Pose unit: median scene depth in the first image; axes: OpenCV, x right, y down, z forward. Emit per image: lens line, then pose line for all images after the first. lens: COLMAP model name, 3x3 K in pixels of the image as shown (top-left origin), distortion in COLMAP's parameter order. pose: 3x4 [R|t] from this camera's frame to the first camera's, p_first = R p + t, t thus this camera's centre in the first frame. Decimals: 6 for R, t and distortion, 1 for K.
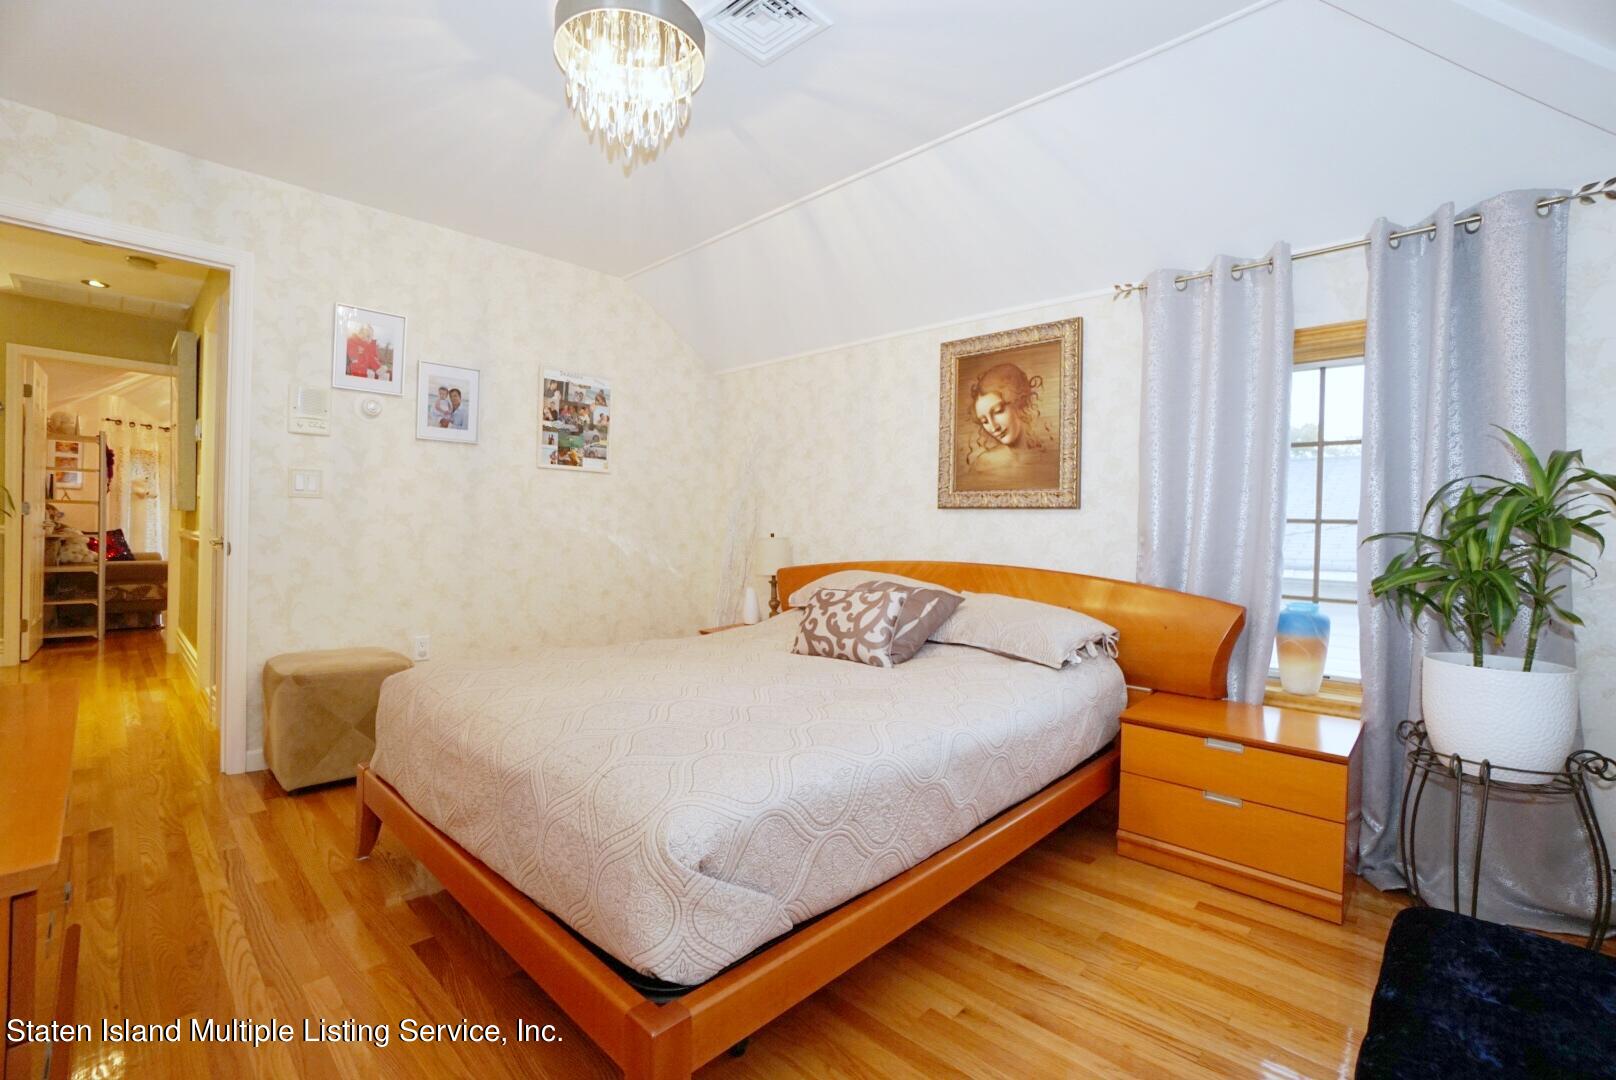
lens RADIAL K [[717.9, 0, 798.9], [0, 717.9, 538.7], [0, 0, 1]] dist [-0.056000, 0.020015]
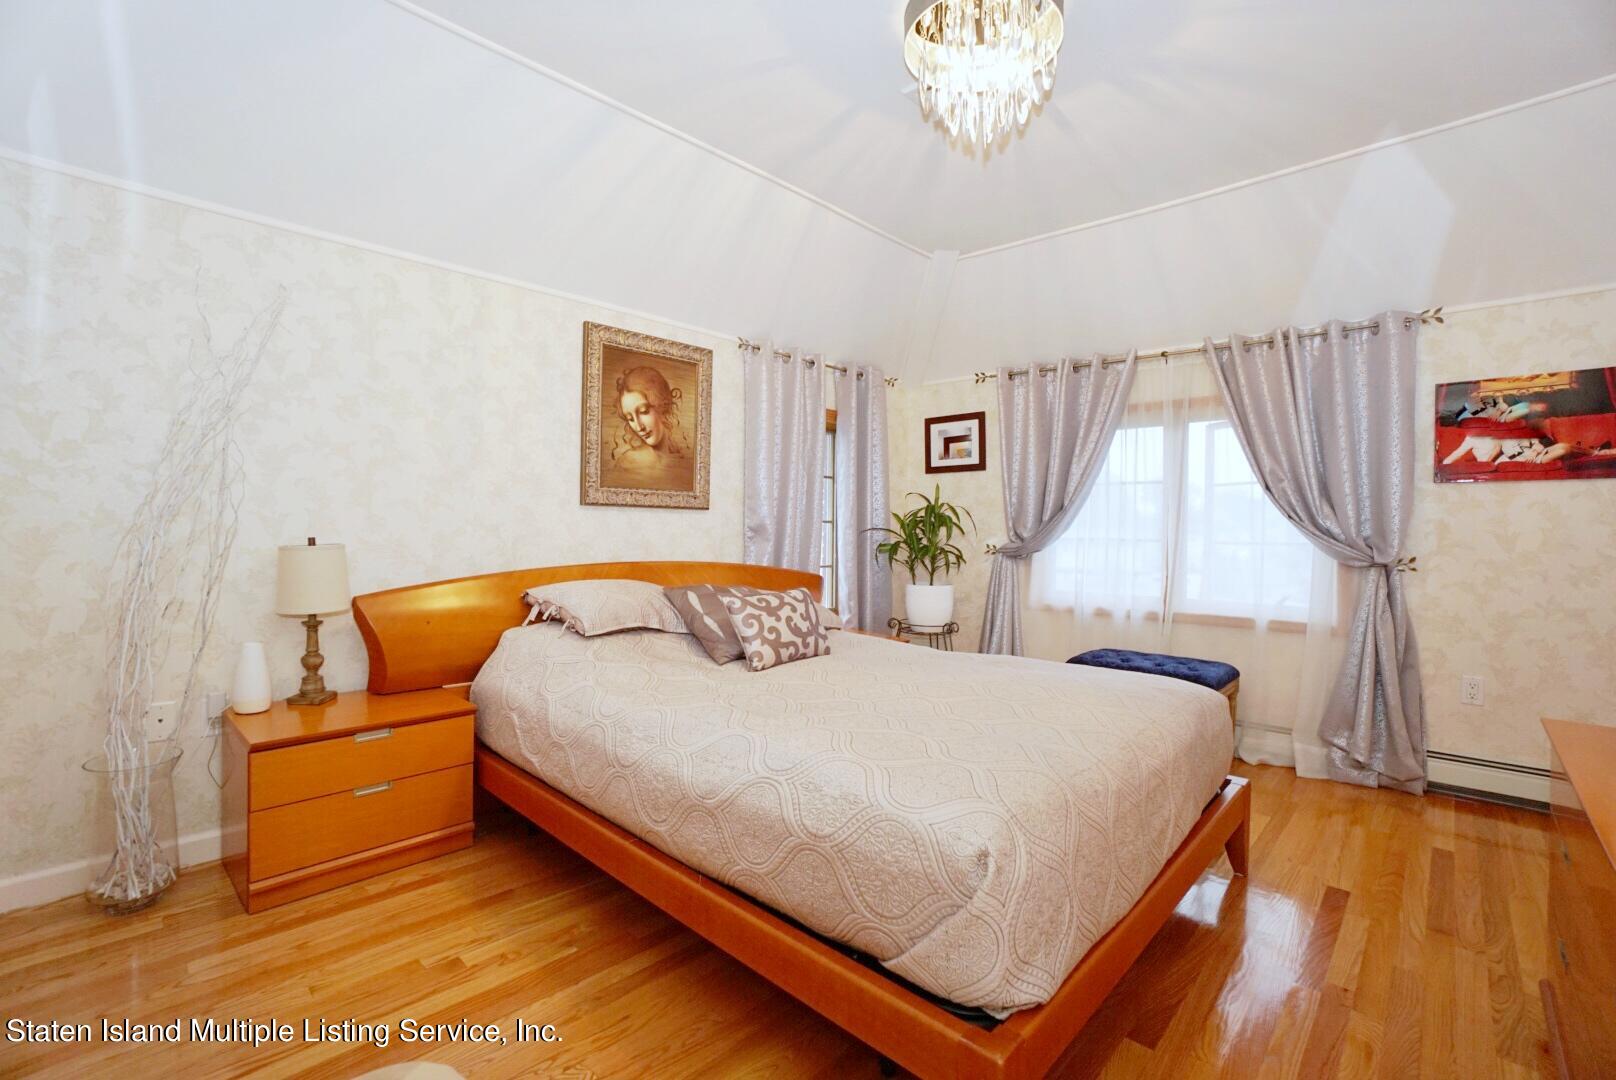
lens RADIAL K [[717.9, 0, 799.4], [0, 717.9, 536.2], [0, 0, 1]] dist [-0.056000, 0.020015]
pose [[-0.018708, -0.031305, 0.999335, -0.757649], [0.003556, 0.999501, 0.031377, -0.031903], [-0.999819, 0.004141, -0.018587, 0.800874]]
